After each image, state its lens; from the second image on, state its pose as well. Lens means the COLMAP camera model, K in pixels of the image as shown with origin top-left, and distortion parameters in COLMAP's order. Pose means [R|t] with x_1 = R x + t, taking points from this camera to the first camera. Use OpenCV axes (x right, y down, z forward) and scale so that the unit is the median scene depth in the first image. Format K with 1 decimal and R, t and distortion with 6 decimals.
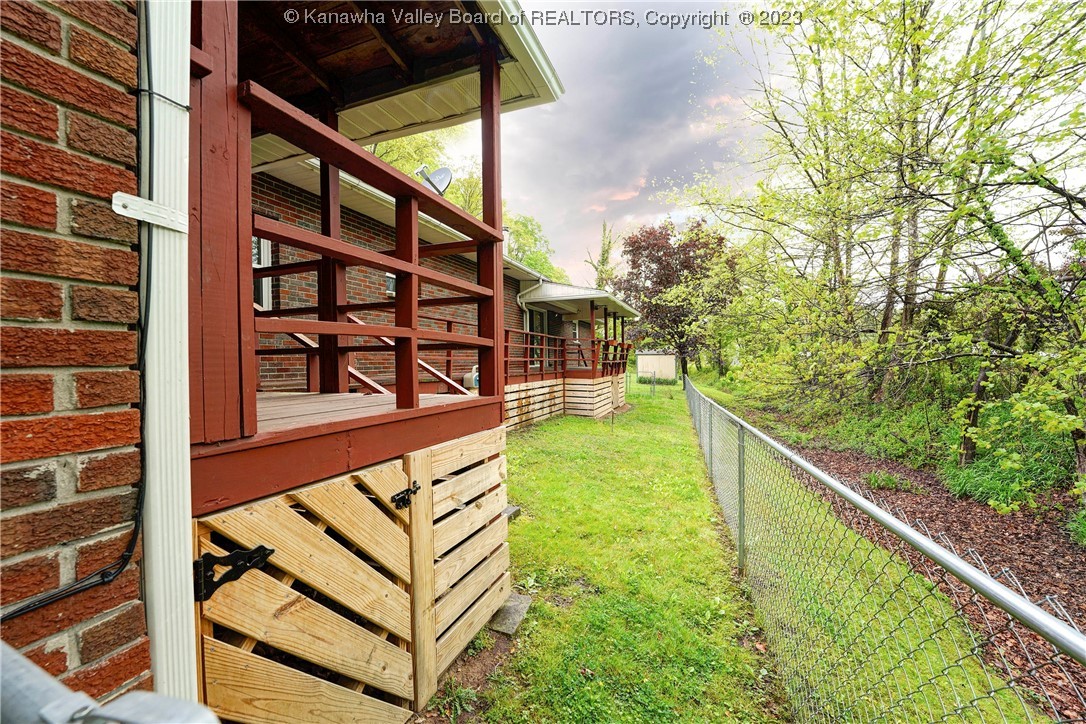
lens RADIAL K [[436.4, 0, 543.2], [0, 436.4, 362.7], [0, 0, 1]] dist [-0.000447, -0.000021]
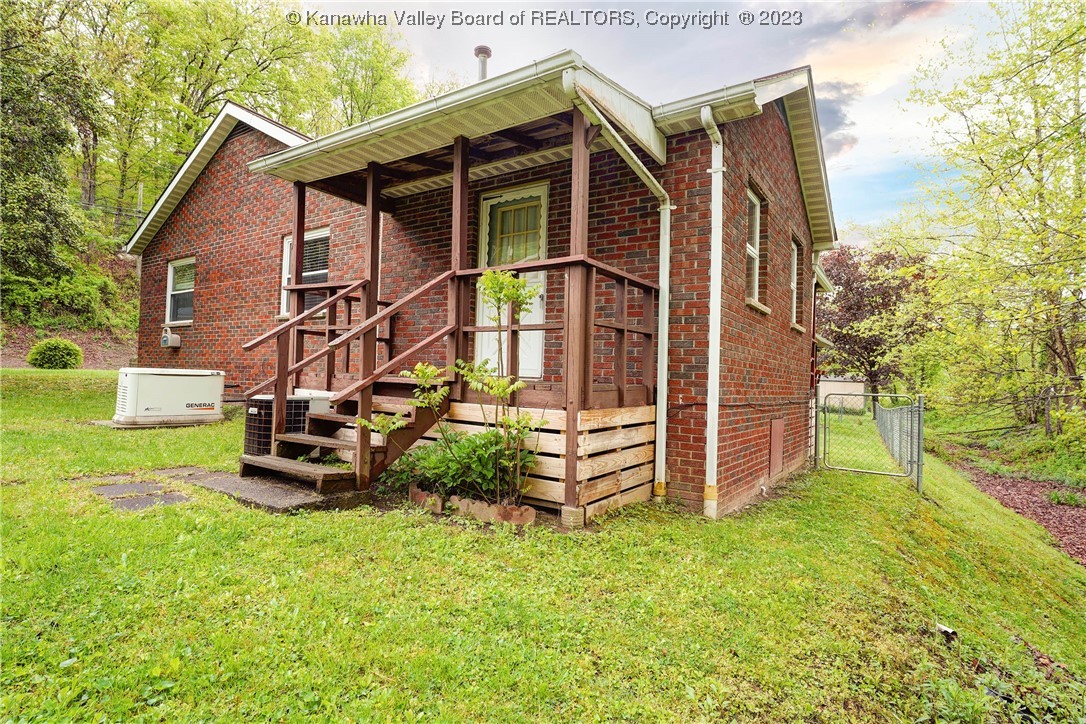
lens RADIAL K [[550.0, 0, 541.8], [0, 550.0, 360.5], [0, 0, 1]] dist [0.001540, 0.000464]
pose [[0.972496, 0.035131, -0.230256, -0.122508], [-0.044583, 0.998358, -0.035975, 0.009613], [0.228614, 0.045251, 0.972465, -0.375746]]
